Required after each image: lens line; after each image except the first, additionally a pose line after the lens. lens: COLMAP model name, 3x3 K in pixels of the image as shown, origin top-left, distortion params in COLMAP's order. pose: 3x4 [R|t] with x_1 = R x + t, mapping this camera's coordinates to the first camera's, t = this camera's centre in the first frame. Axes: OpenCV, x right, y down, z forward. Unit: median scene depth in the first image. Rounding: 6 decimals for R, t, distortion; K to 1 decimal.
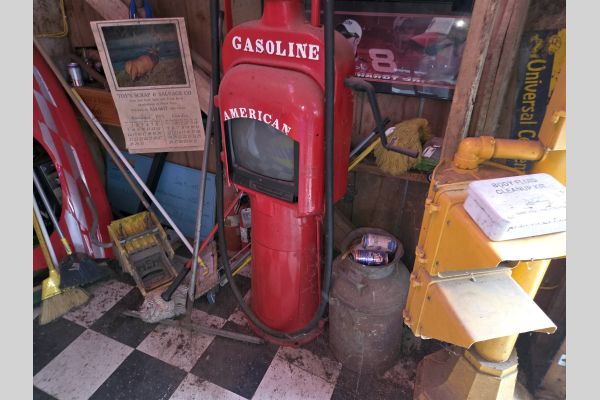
lens RADIAL K [[365.7, 0, 296.4], [0, 365.7, 187.3], [0, 0, 1]] dist [0.073025, -0.065970]
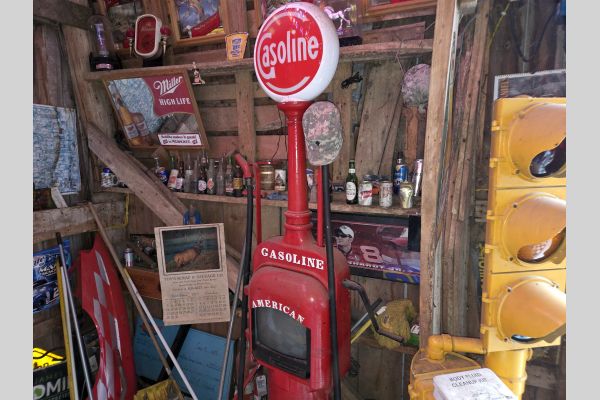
lens RADIAL K [[365.7, 0, 296.4], [0, 365.7, 187.3], [0, 0, 1]] dist [0.073025, -0.065970]
pose [[0.999892, -0.010950, -0.009848, -0.019333], [0.006730, 0.934528, -0.355826, -0.100302], [0.013100, 0.355721, 0.934500, -0.320409]]
